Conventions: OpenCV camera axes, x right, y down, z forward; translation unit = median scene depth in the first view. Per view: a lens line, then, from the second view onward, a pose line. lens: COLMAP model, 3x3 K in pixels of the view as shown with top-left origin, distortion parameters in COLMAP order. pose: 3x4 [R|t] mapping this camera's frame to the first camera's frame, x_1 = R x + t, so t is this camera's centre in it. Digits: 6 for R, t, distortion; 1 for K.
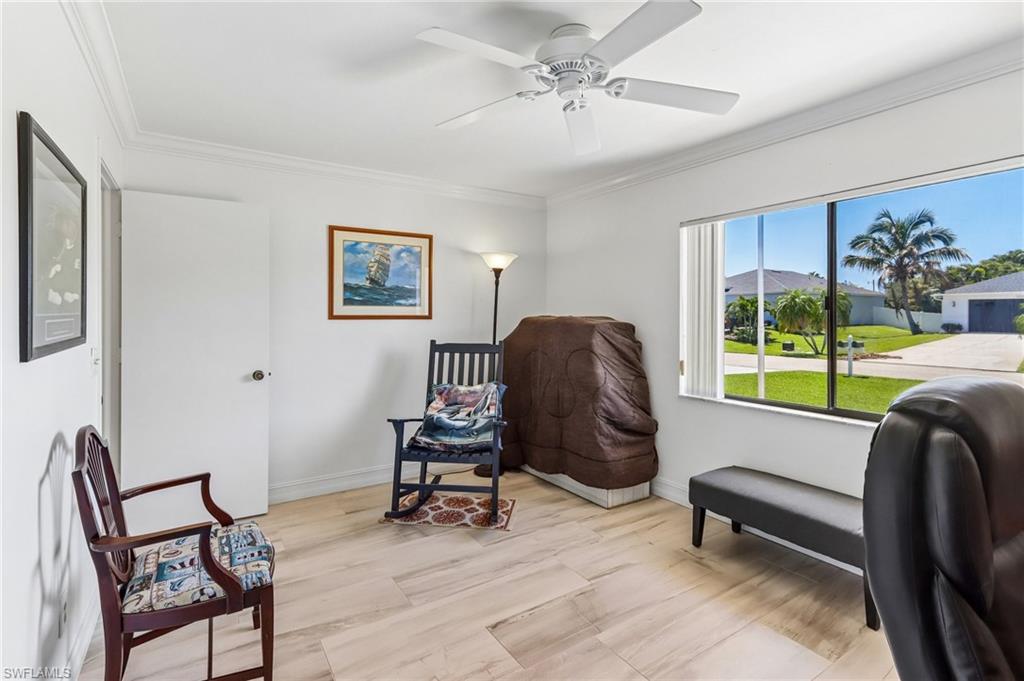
lens RADIAL K [[482.2, 0, 503.5], [0, 482.2, 315.1], [0, 0, 1]] dist [-0.009435, 0.002677]
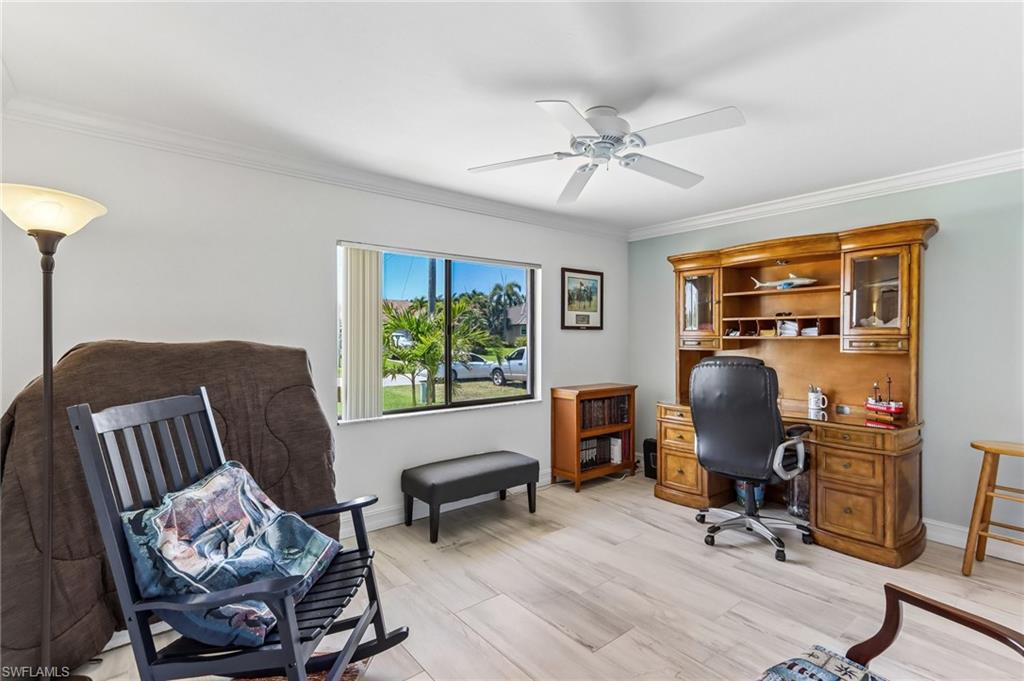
lens RADIAL K [[482.2, 0, 509.1], [0, 482.2, 338.6], [0, 0, 1]] dist [-0.009435, 0.002677]
pose [[-0.113670, 0.000009, 0.993519, -0.631957], [0.000686, 1.000000, 0.000069, 0.000212], [-0.993518, 0.000689, -0.113670, 0.808180]]
